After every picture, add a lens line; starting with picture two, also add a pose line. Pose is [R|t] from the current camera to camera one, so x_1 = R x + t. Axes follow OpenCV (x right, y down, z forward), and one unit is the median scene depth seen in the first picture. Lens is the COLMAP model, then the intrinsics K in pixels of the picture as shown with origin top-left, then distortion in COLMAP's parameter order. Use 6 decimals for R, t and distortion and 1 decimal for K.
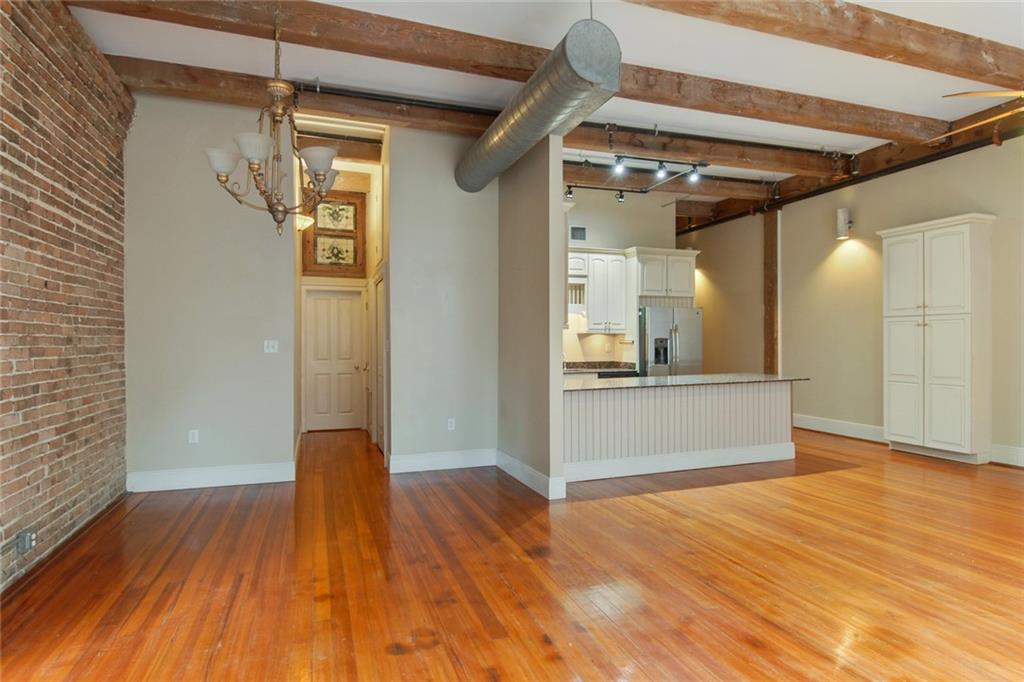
lens RADIAL K [[552.8, 0, 512.0], [0, 552.8, 341.0], [0, 0, 1]] dist [0.002922, -0.007804]
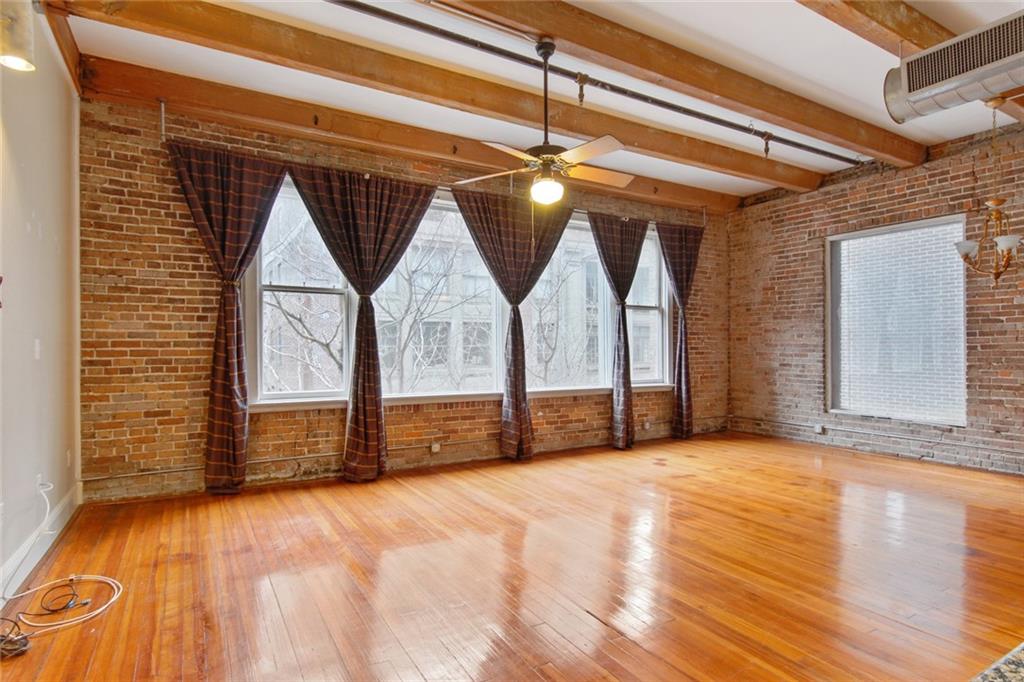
lens RADIAL K [[543.3, 0, 512.0], [0, 543.3, 341.0], [0, 0, 1]] dist [0.001378, -0.000005]
pose [[-0.981722, 0.005322, -0.190246, 0.786104], [0.007179, 0.999933, -0.009077, -0.007877], [0.190185, -0.010277, -0.981694, 1.336506]]
